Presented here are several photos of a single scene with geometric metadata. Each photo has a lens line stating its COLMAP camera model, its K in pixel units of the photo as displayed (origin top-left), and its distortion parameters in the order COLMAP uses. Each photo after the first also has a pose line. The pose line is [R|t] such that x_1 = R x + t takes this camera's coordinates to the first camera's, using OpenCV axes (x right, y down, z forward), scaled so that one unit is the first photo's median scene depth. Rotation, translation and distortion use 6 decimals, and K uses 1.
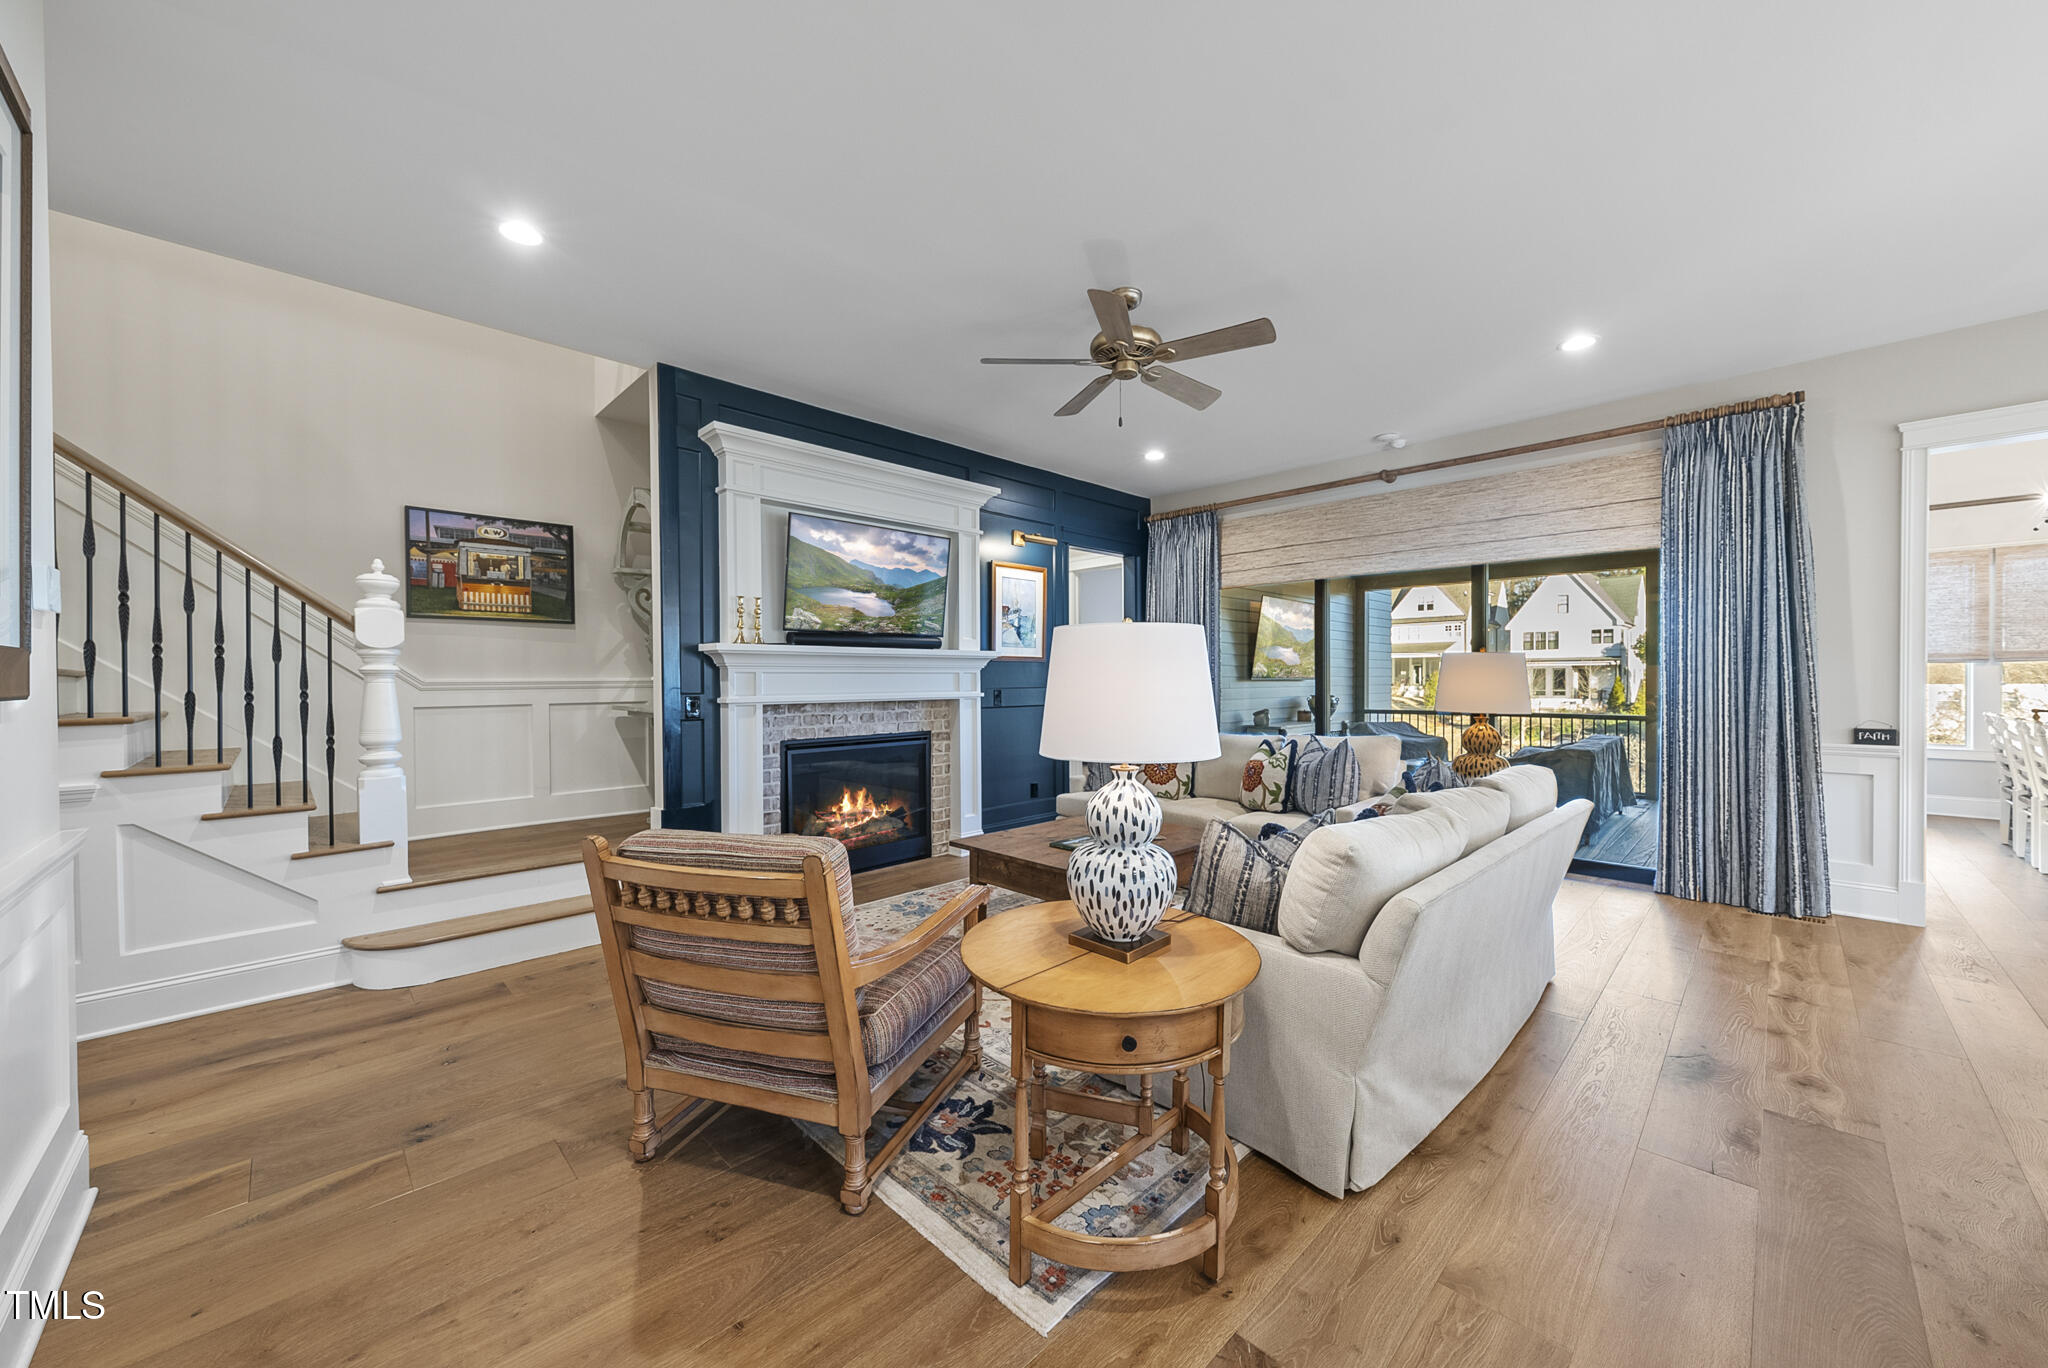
lens RADIAL K [[741.9, 0, 1024.0], [0, 741.9, 684.0], [0, 0, 1]] dist [0.000311, -0.000031]
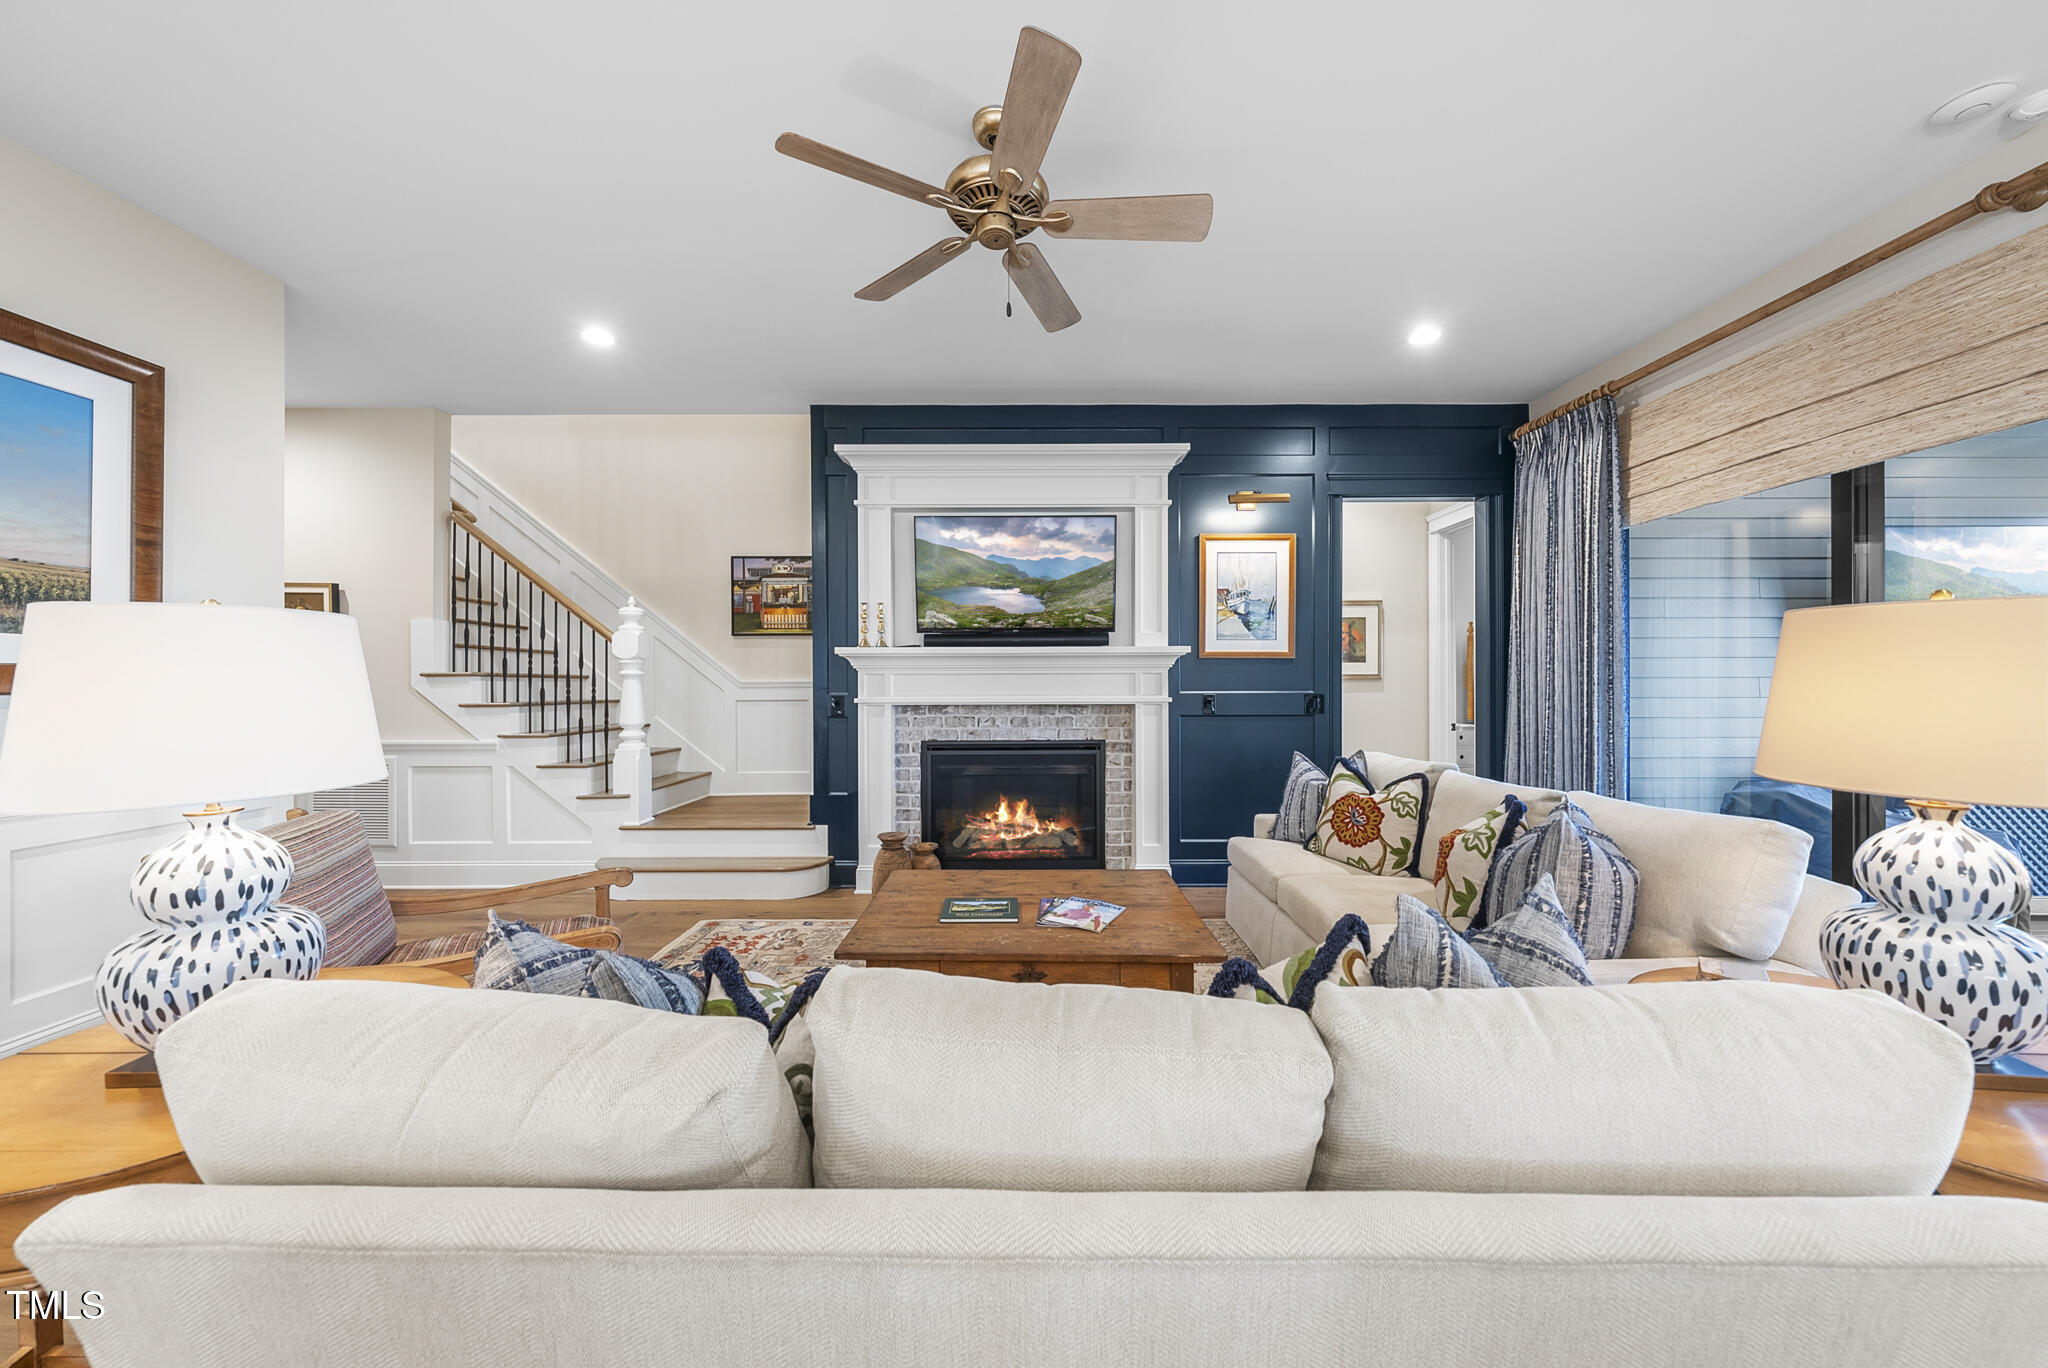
lens RADIAL K [[696.8, 0, 1029.7], [0, 696.8, 680.7], [0, 0, 1]] dist [-0.000839, -0.000127]
pose [[0.716872, 0.003185, -0.697197, 0.421434], [-0.005432, 0.999985, -0.001018, -0.005882], [0.697183, 0.004517, 0.716879, 0.387790]]
